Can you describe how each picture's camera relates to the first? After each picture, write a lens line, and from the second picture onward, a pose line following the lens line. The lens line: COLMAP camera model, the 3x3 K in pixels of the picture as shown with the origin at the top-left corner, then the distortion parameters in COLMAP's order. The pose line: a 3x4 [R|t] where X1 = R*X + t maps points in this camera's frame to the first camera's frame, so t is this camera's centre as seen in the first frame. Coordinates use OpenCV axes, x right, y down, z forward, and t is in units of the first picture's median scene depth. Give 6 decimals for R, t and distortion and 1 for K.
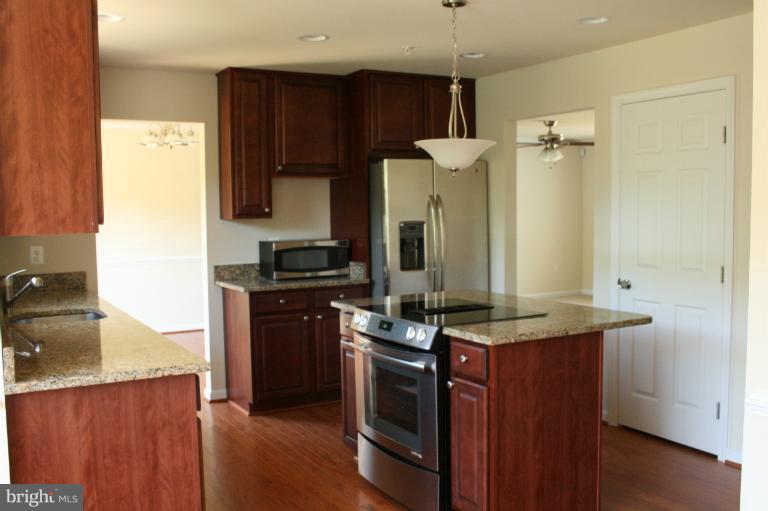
lens RADIAL K [[811.2, 0, 386.4], [0, 811.2, 264.5], [0, 0, 1]] dist [-0.030844, 0.000000]
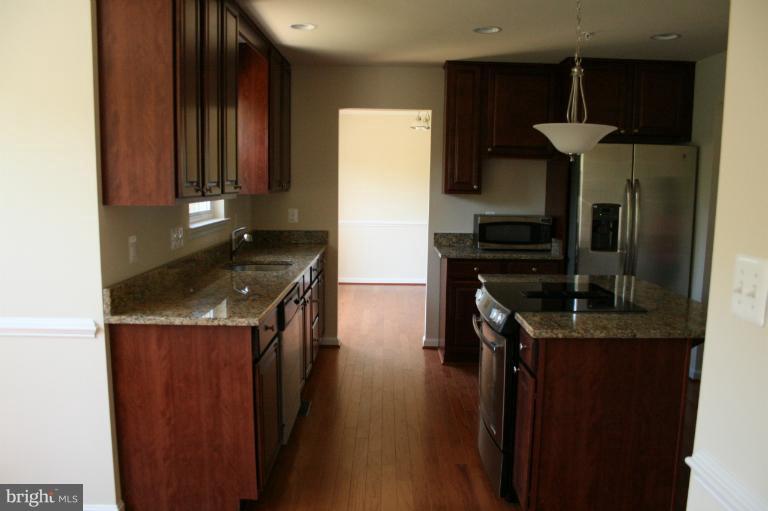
lens RADIAL K [[672.9, 0, 375.1], [0, 672.9, 270.3], [0, 0, 1]] dist [-0.104344, 0.059104]
pose [[0.862868, 0.096463, -0.496138, 0.249690], [-0.063044, 0.994494, 0.083712, -0.025978], [0.501482, -0.040954, 0.864198, 0.148597]]
